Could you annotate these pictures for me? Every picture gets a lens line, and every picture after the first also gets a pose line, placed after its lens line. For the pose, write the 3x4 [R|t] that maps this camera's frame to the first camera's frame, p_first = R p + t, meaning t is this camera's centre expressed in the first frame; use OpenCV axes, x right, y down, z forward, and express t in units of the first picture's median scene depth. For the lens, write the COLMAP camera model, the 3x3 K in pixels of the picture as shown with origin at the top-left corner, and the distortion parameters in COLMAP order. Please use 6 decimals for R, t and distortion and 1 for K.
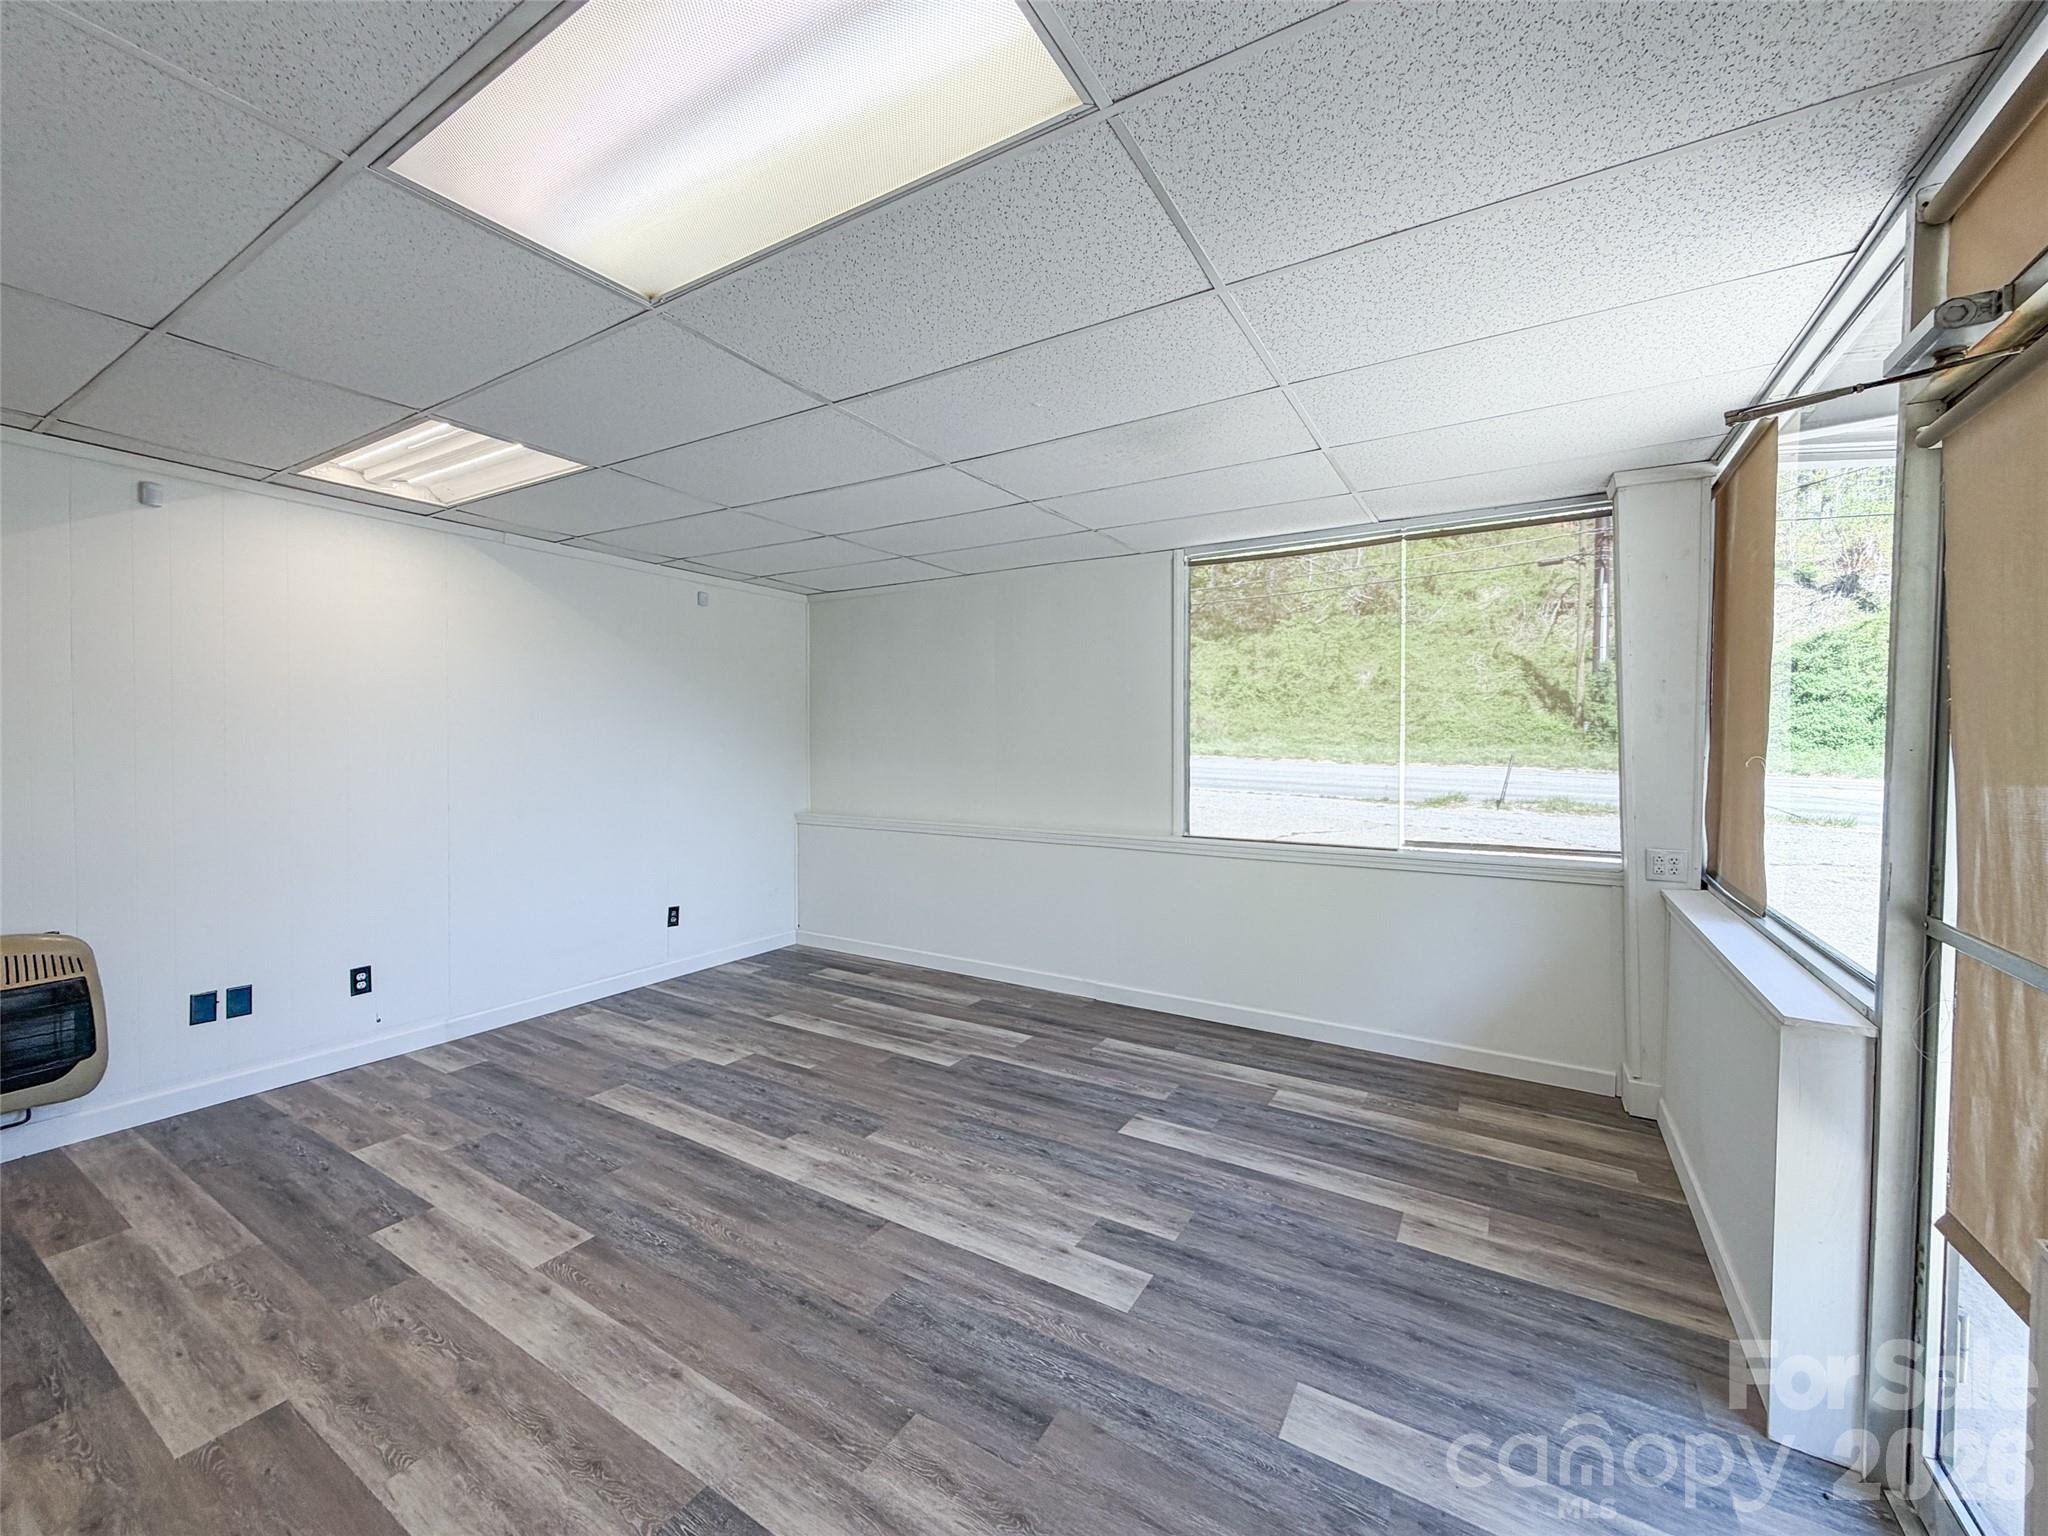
lens RADIAL K [[814.9, 0, 1014.7], [0, 814.9, 763.5], [0, 0, 1]] dist [0.000686, 0.000503]
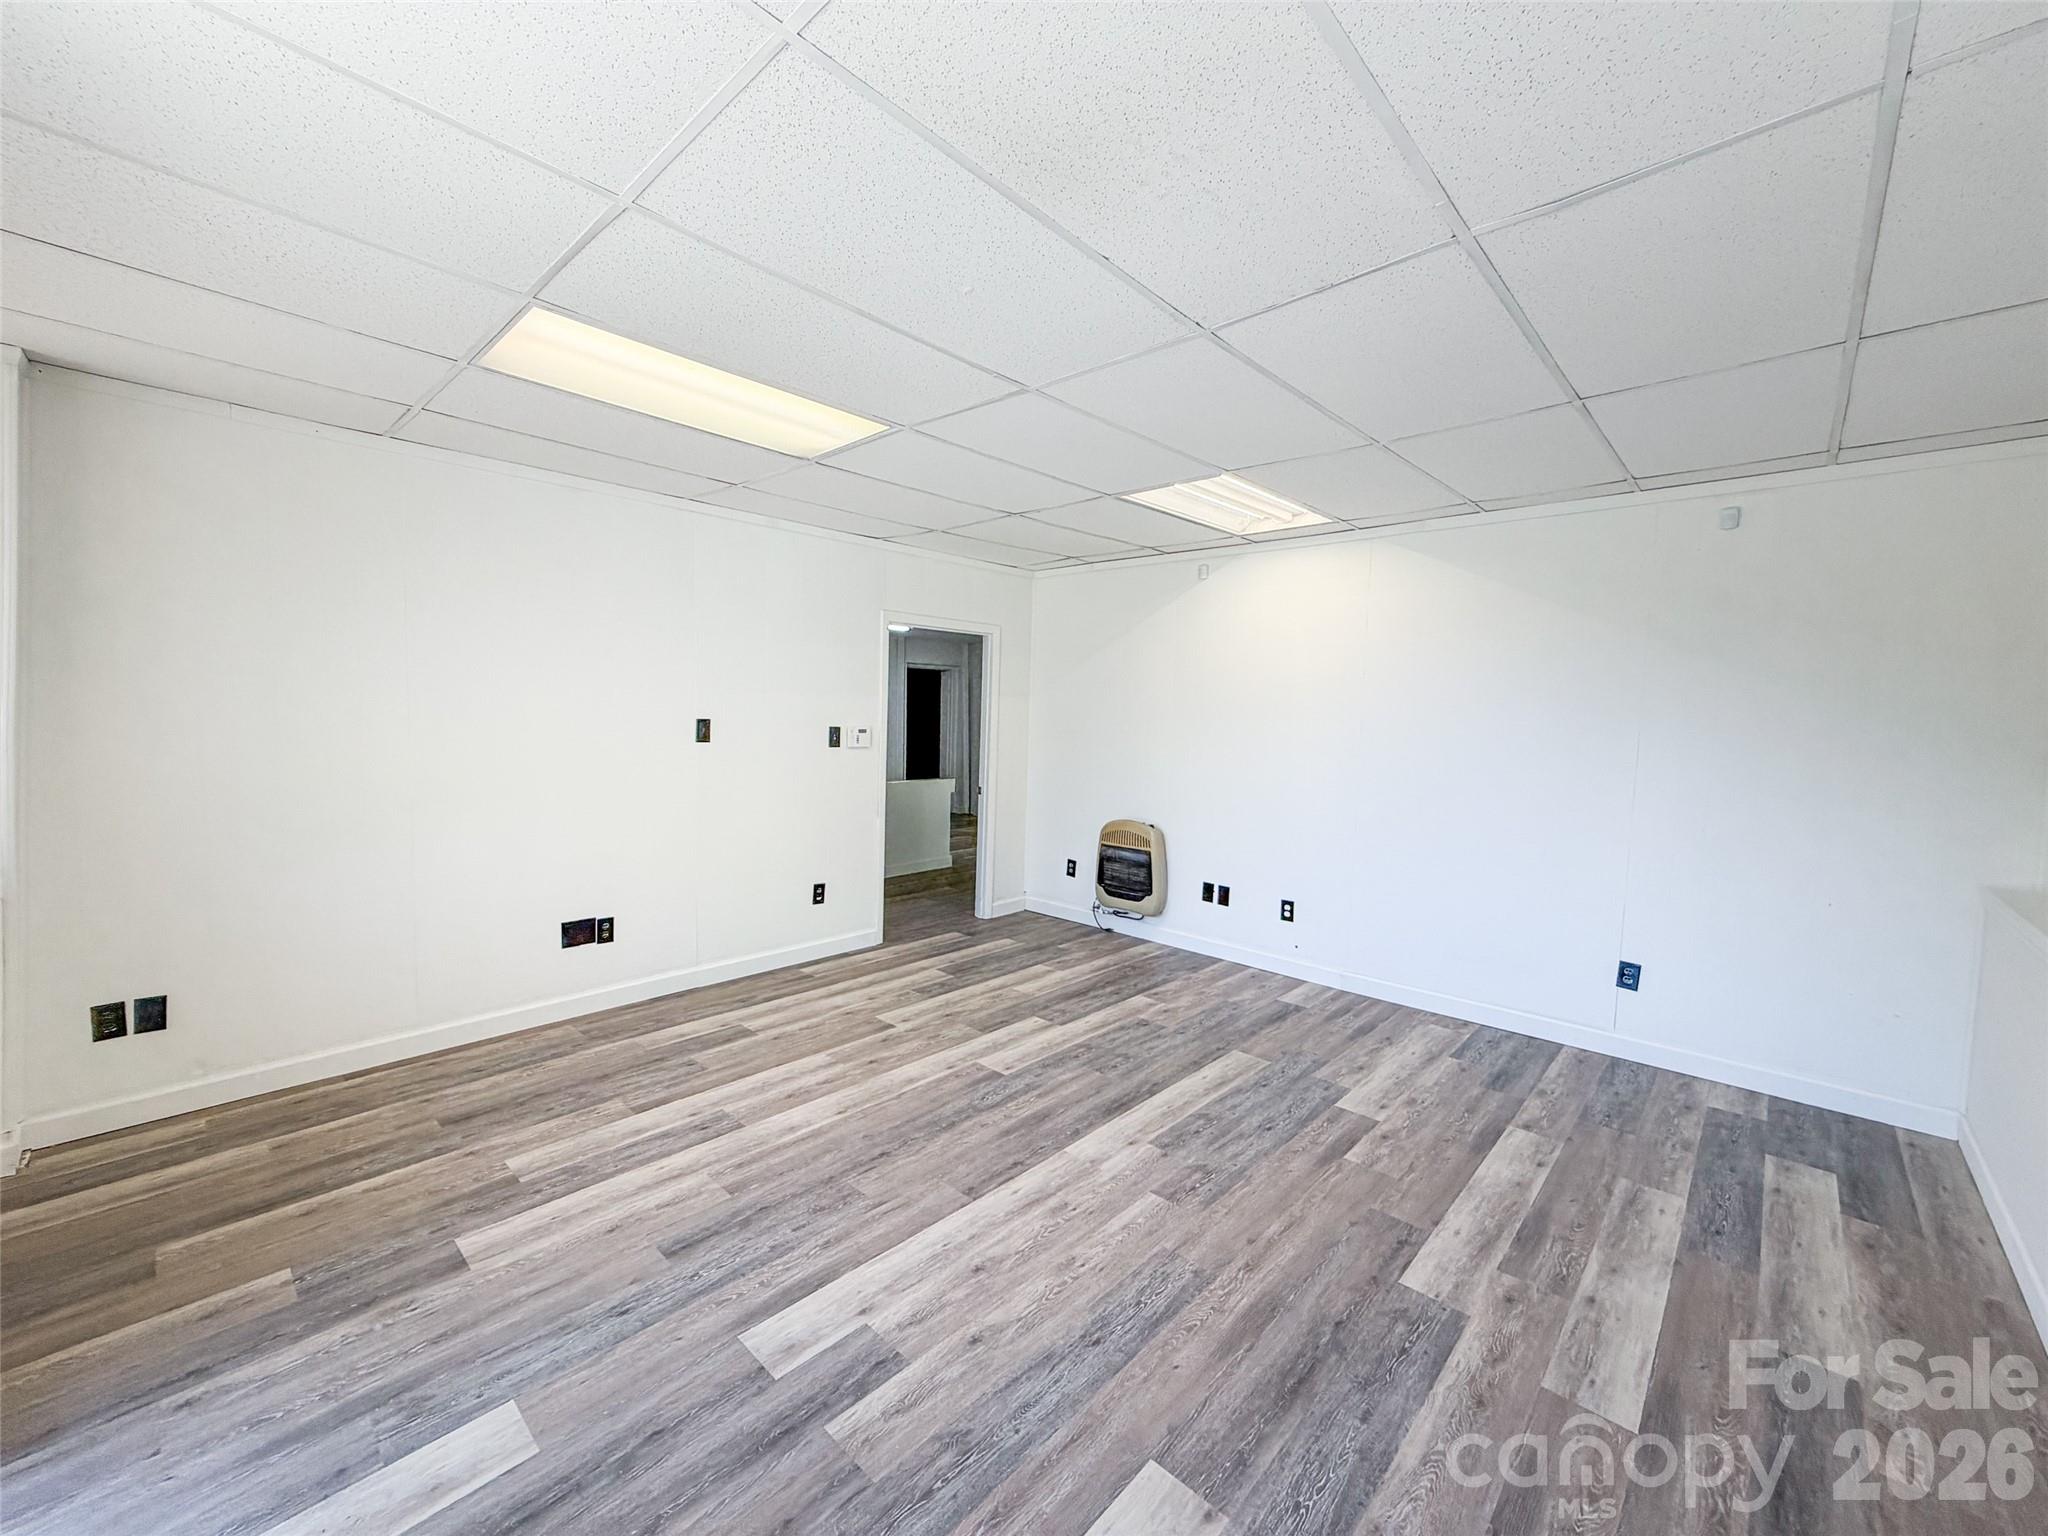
lens RADIAL K [[814.9, 0, 1019.5], [0, 814.9, 766.0], [0, 0, 1]] dist [0.000686, 0.000503]
pose [[-0.197335, 0.058810, -0.978571, 0.686172], [-0.047183, 0.996472, 0.069401, -0.040788], [0.979200, 0.059867, -0.193864, 1.054227]]
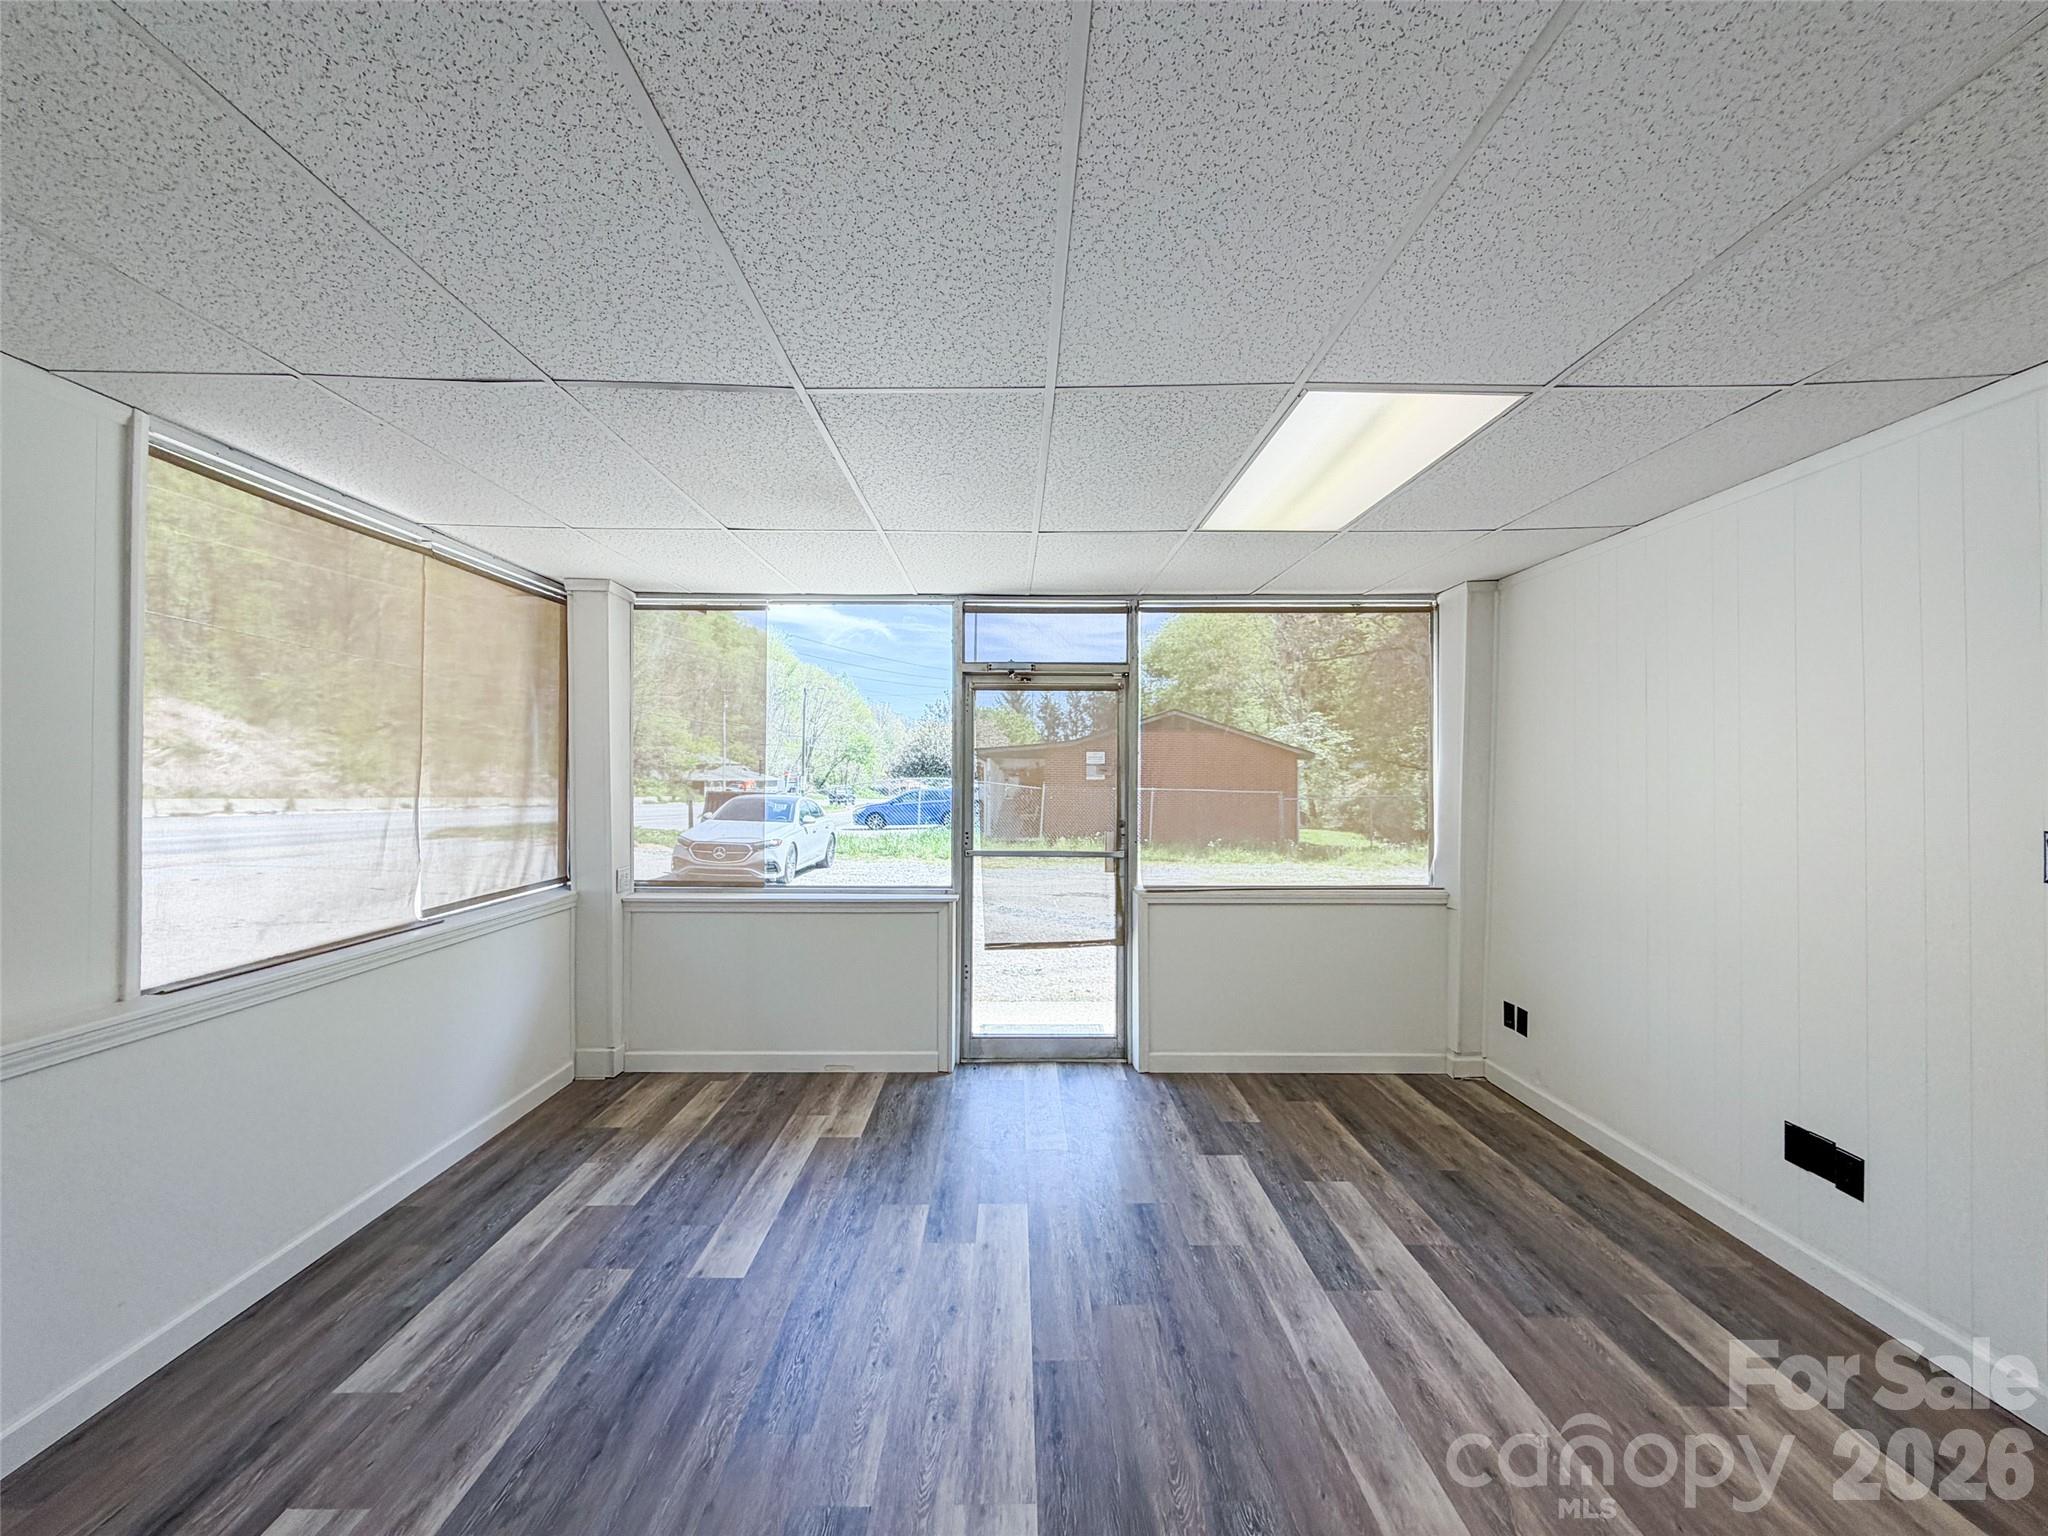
lens RADIAL K [[814.9, 0, 1013.2], [0, 814.9, 768.0], [0, 0, 1]] dist [0.000686, 0.000503]
pose [[-0.525755, 0.002029, 0.850633, -0.763154], [0.017796, 0.999805, 0.008615, -0.068696], [-0.850450, 0.019667, -0.525689, 1.266577]]
